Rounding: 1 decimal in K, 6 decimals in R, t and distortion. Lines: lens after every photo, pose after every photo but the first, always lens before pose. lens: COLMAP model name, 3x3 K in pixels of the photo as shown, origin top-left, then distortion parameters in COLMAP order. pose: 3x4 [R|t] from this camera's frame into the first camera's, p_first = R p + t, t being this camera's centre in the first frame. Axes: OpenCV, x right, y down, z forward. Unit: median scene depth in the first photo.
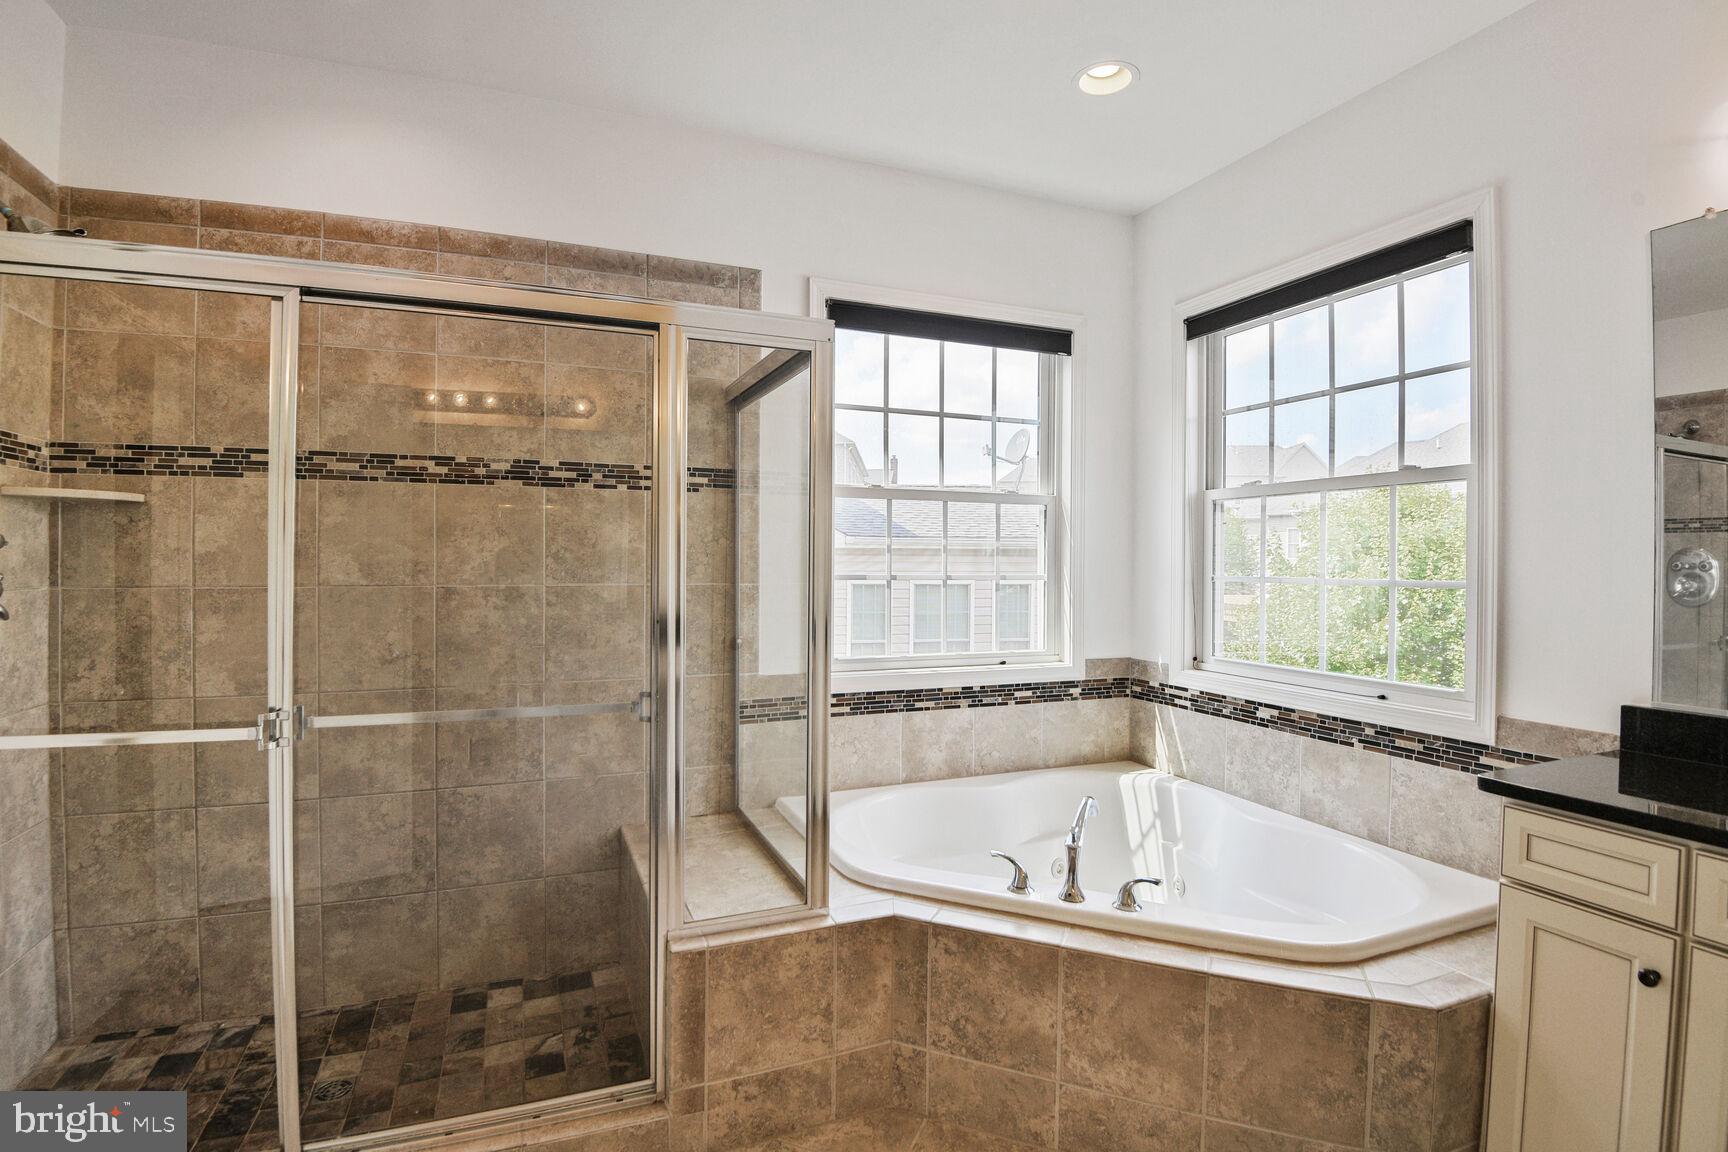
lens RADIAL K [[822.2, 0, 854.9], [0, 822.2, 569.8], [0, 0, 1]] dist [0.001708, -0.027811]
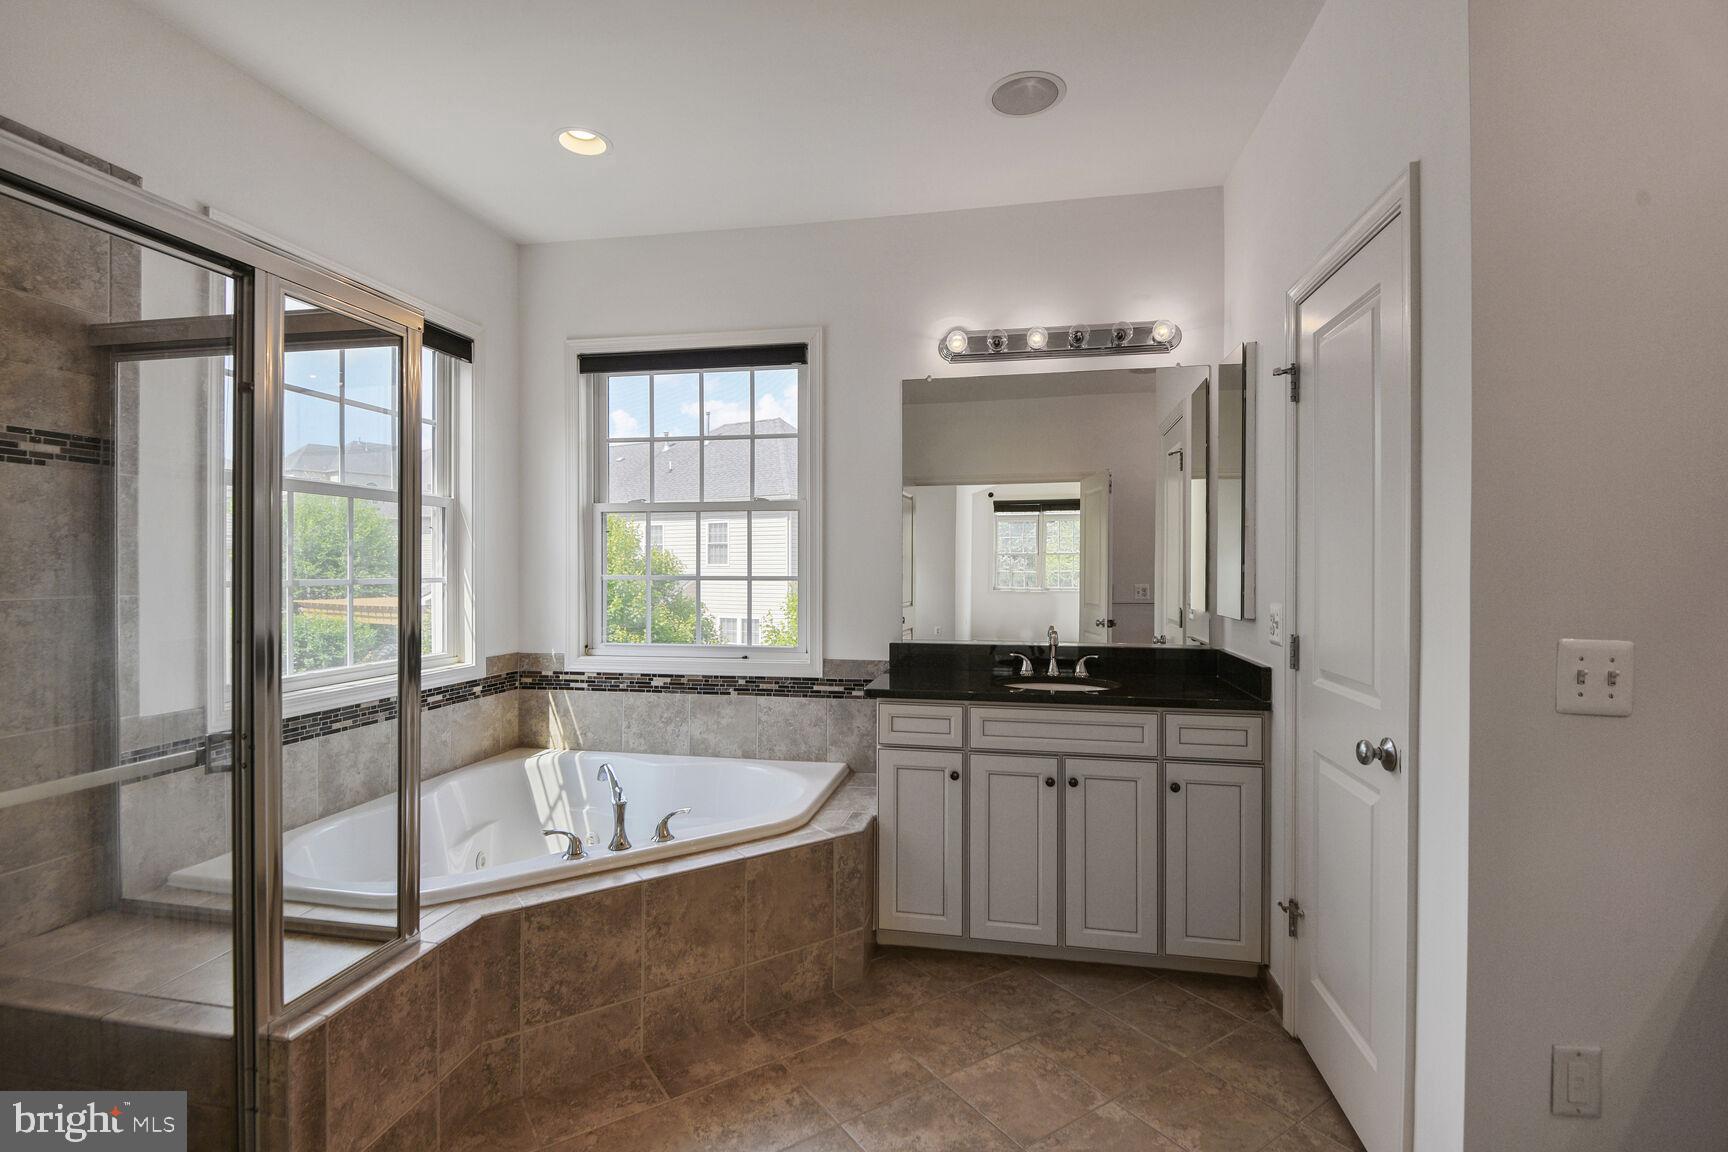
lens RADIAL K [[807.1, 0, 857.4], [0, 807.1, 569.4], [0, 0, 1]] dist [0.033095, -0.026042]
pose [[0.550288, -0.009629, 0.834919, -0.423134], [0.011308, 0.999928, 0.004079, -0.002192], [-0.834898, 0.007196, 0.550357, 0.053468]]
